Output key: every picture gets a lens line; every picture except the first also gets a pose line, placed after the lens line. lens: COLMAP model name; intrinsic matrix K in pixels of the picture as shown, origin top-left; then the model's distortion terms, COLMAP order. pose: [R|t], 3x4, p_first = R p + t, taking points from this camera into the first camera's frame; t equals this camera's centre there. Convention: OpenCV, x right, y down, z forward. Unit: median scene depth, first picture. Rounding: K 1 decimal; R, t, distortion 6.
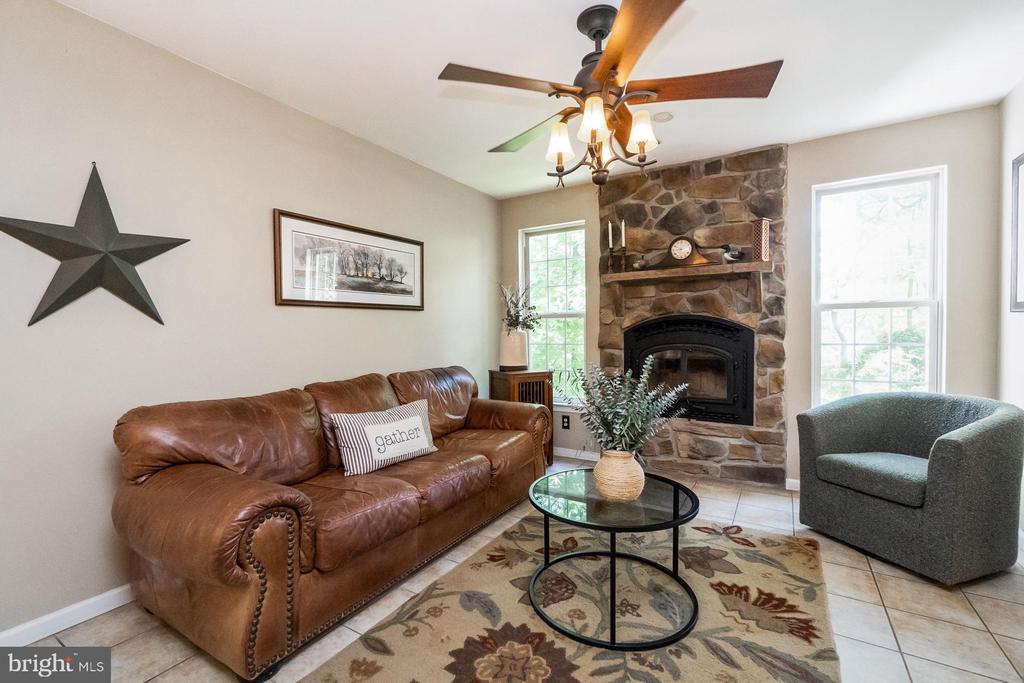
lens RADIAL K [[456.2, 0, 510.7], [0, 456.2, 339.0], [0, 0, 1]] dist [-0.004710, -0.000122]
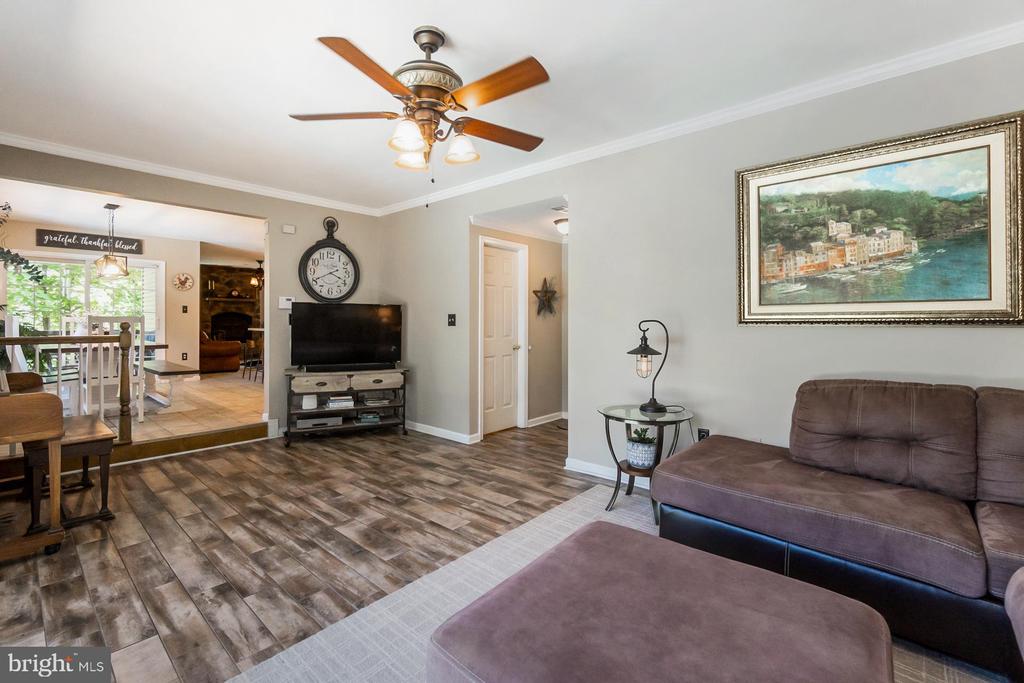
lens RADIAL K [[456.2, 0, 502.2], [0, 456.2, 317.8], [0, 0, 1]] dist [-0.004710, -0.000122]
pose [[0.198620, 0.009654, 0.980029, -2.495746], [0.009544, 0.999885, -0.011784, 0.047997], [-0.980030, 0.011694, 0.198505, -1.603695]]
